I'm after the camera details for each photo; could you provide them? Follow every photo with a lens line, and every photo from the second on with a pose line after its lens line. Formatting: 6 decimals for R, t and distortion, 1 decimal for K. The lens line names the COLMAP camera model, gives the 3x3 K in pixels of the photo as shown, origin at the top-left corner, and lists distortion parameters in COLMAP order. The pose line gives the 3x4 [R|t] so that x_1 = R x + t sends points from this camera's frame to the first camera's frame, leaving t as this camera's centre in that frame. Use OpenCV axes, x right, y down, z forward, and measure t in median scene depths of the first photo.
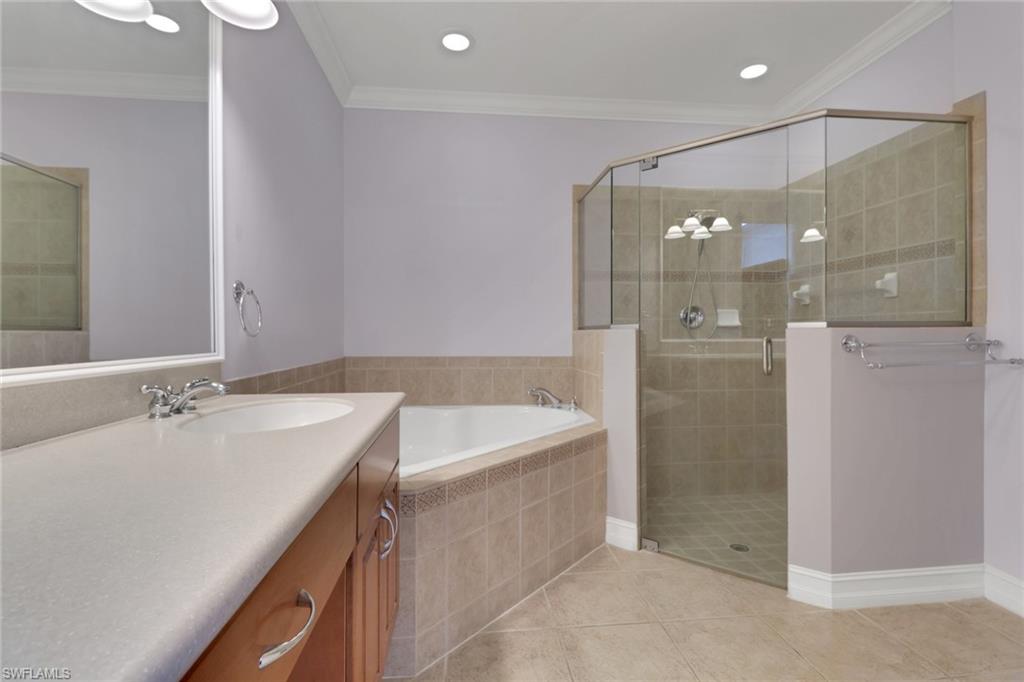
lens RADIAL K [[487.4, 0, 513.2], [0, 487.4, 333.7], [0, 0, 1]] dist [0.014452, -0.000539]
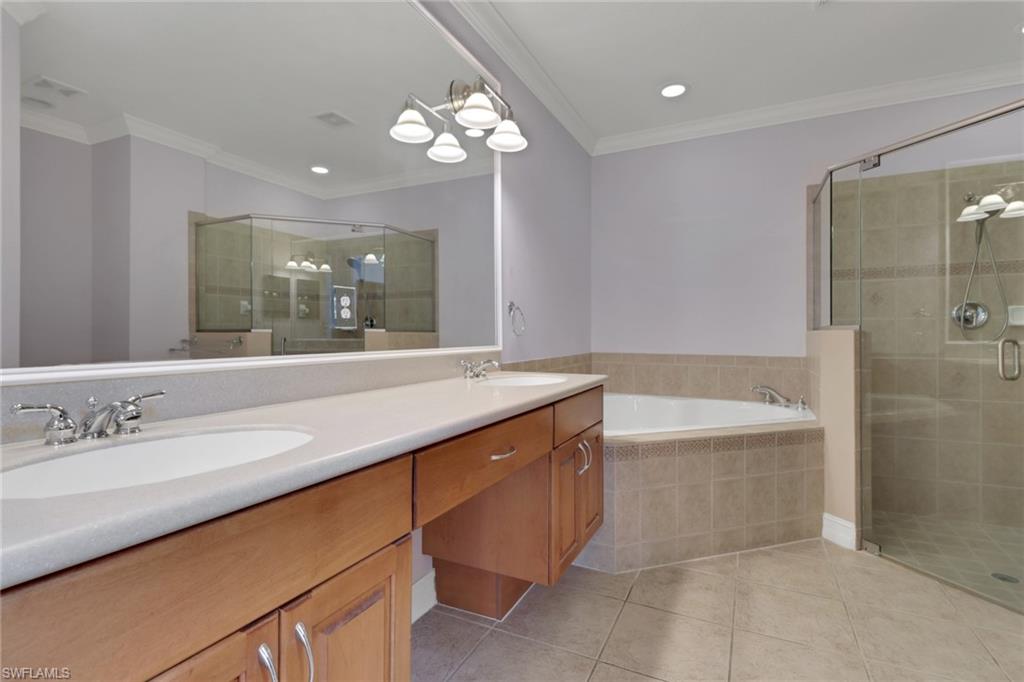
lens RADIAL K [[487.4, 0, 513.2], [0, 487.4, 333.7], [0, 0, 1]] dist [0.014452, -0.000539]
pose [[0.851049, 0.000635, -0.525086, 0.185308], [-0.000965, 0.999999, -0.000355, -0.000624], [0.525085, 0.000809, 0.851049, -0.229758]]
